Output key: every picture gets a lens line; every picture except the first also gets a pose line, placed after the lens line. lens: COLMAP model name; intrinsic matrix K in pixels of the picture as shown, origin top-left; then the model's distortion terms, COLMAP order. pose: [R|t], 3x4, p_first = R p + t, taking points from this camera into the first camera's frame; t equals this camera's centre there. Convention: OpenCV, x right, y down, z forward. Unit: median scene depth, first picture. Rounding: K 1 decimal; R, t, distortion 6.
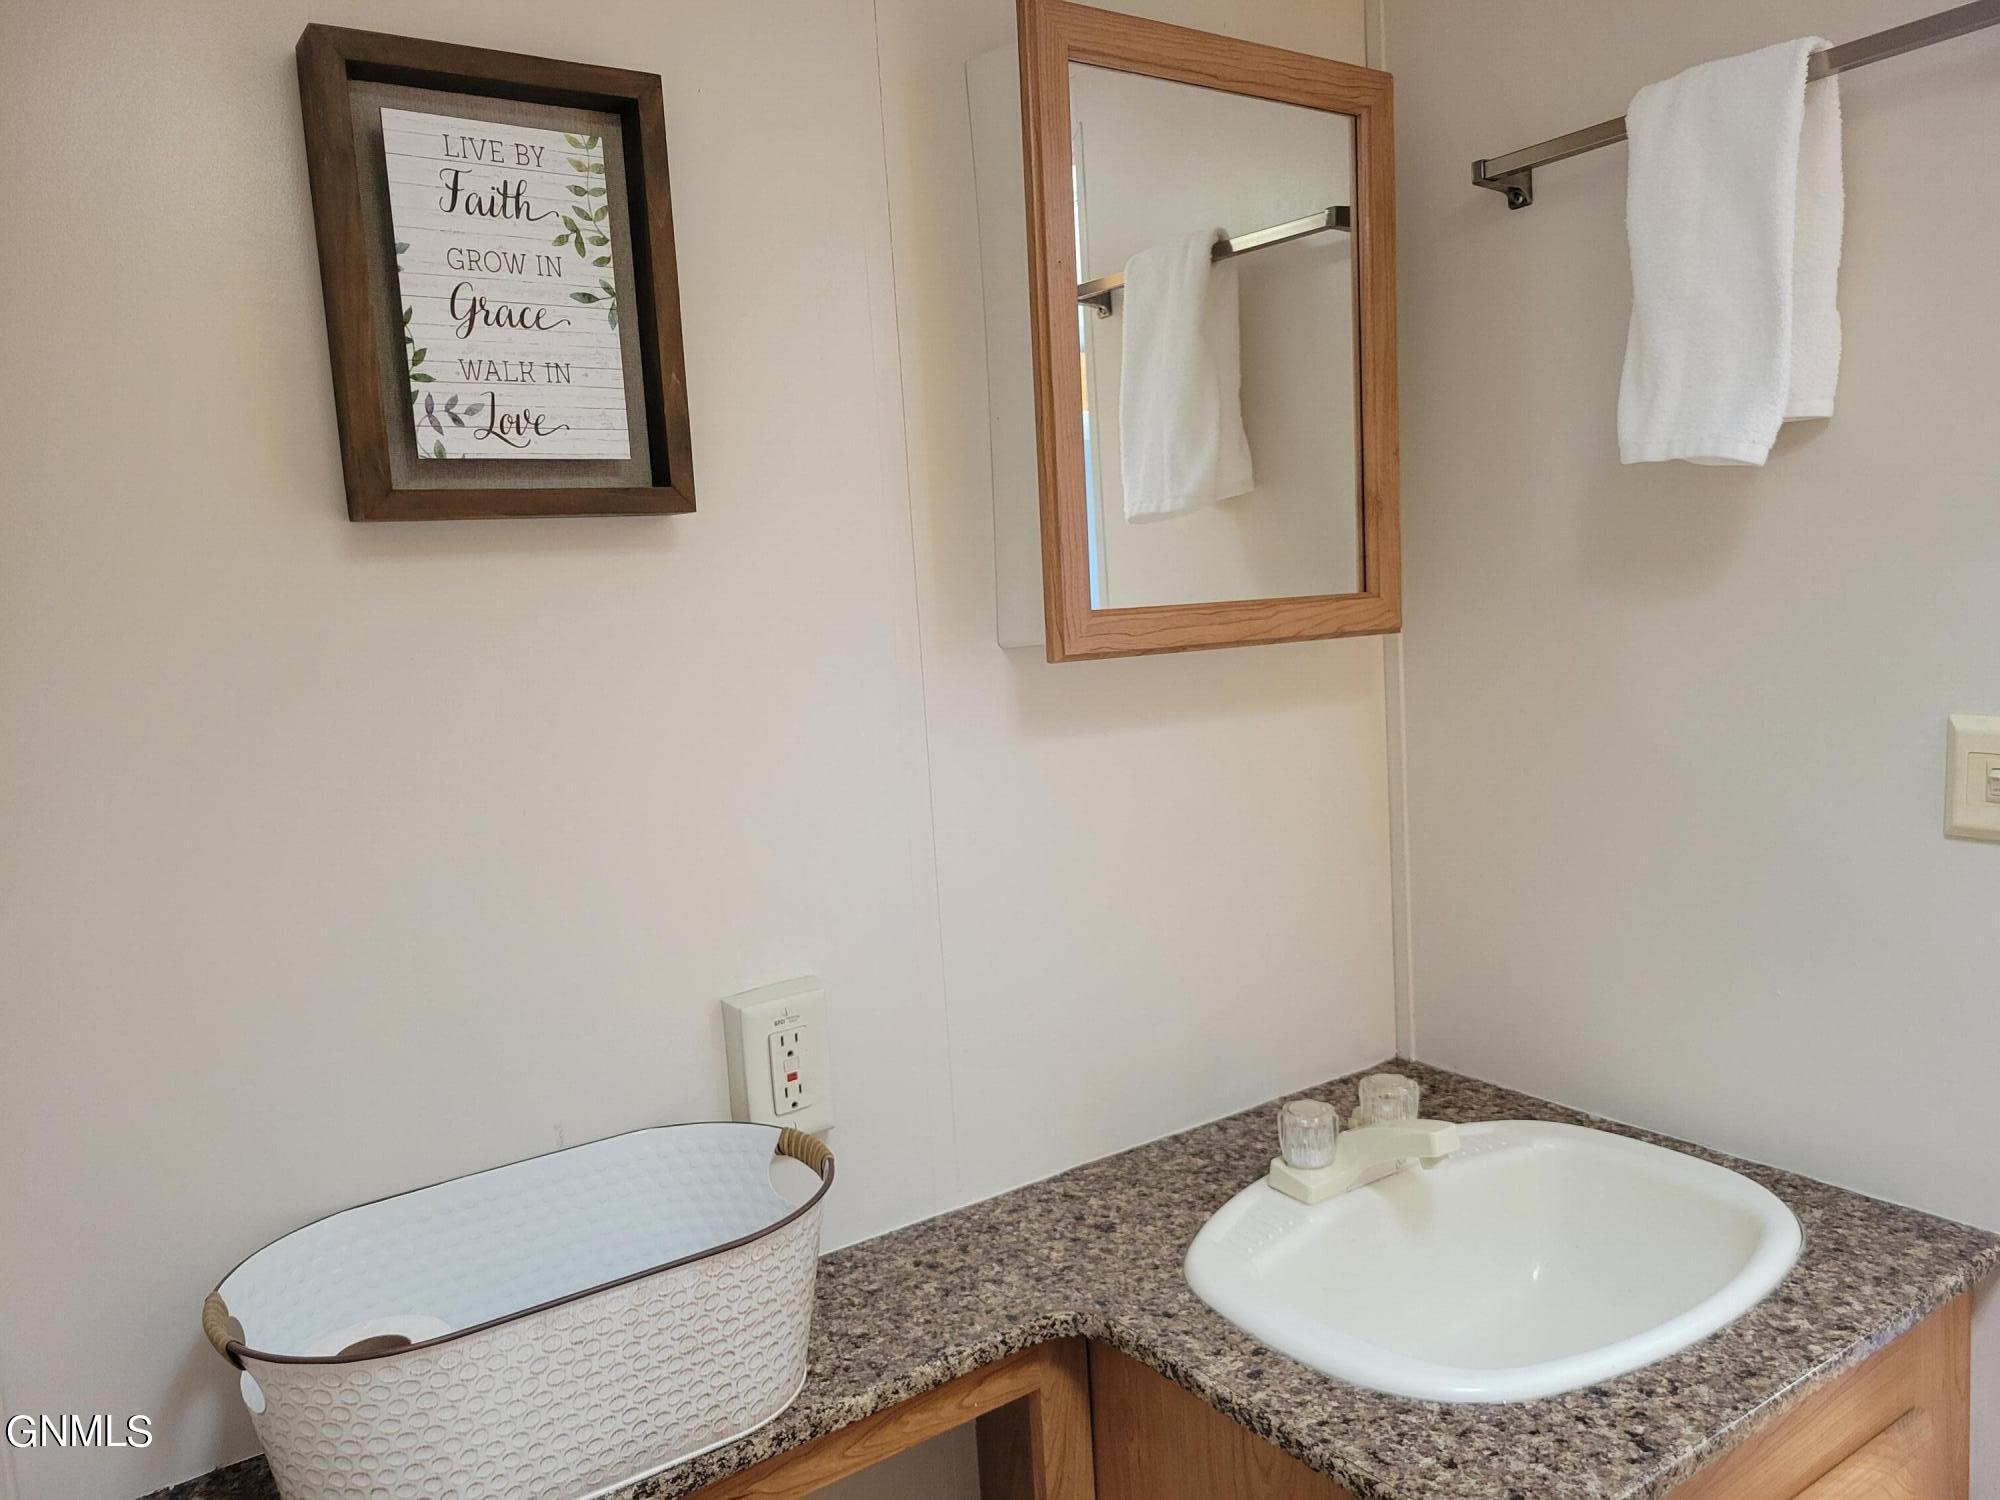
lens RADIAL K [[1504.8, 0, 1005.4], [0, 1504.8, 757.0], [0, 0, 1]] dist [0.033597, -0.023748]
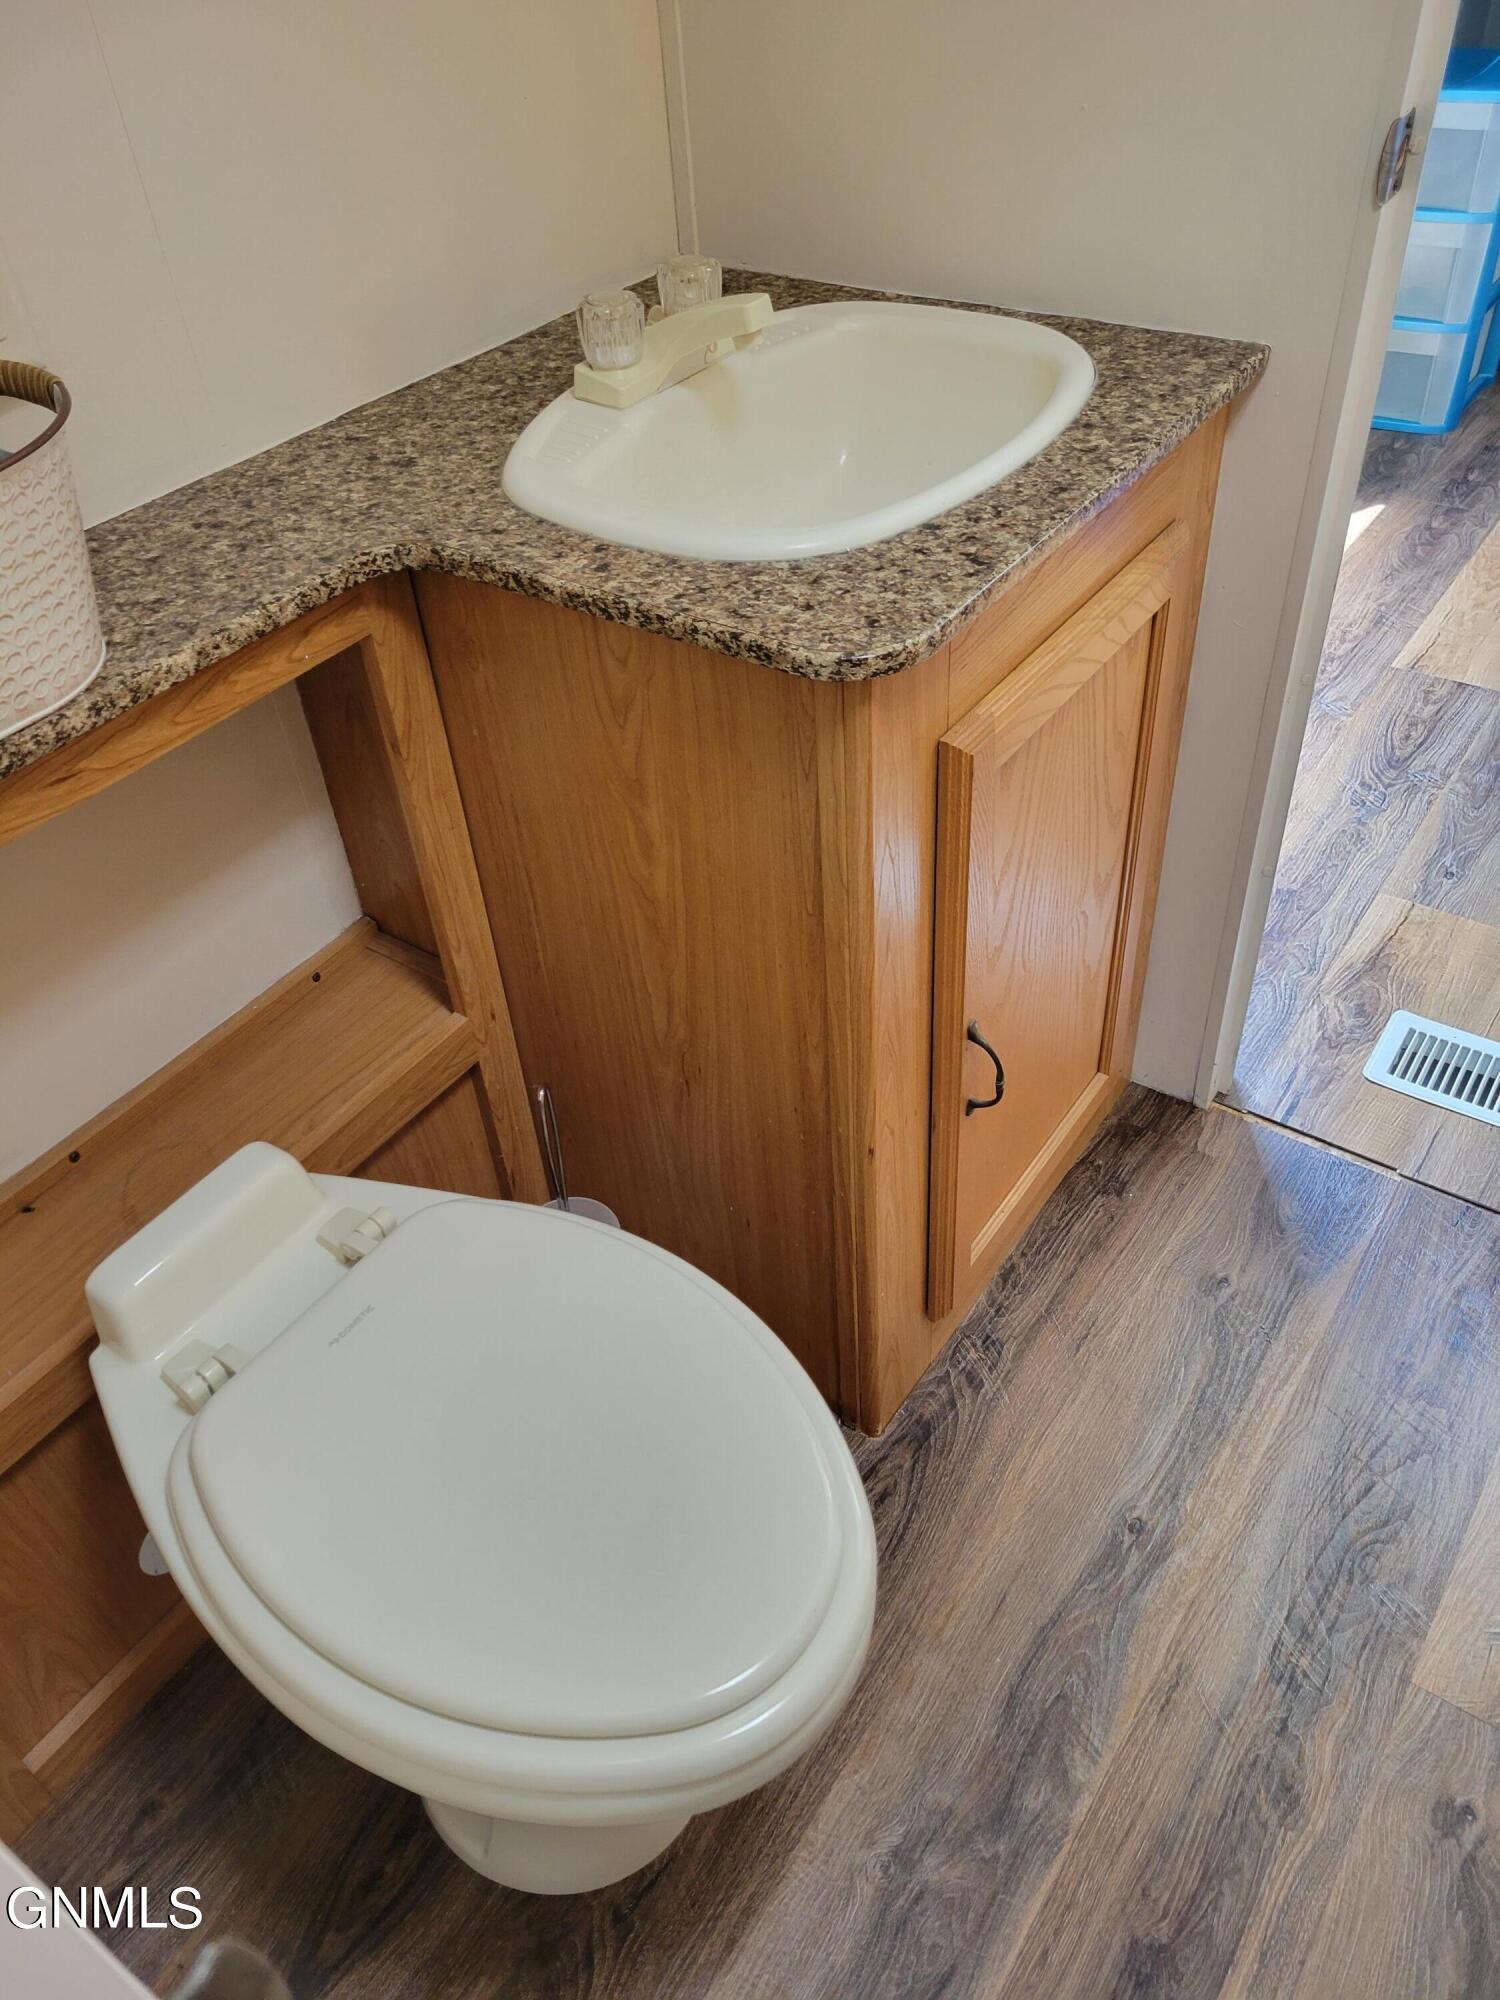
lens RADIAL K [[1504.8, 0, 770.5], [0, 1504.8, 1010.4], [0, 0, 1]] dist [0.033597, -0.023748]
pose [[0.936325, -0.224322, 0.270139, -0.052889], [0.038699, 0.830570, 0.555568, 0.106209], [-0.348995, -0.509738, 0.786365, 0.062660]]
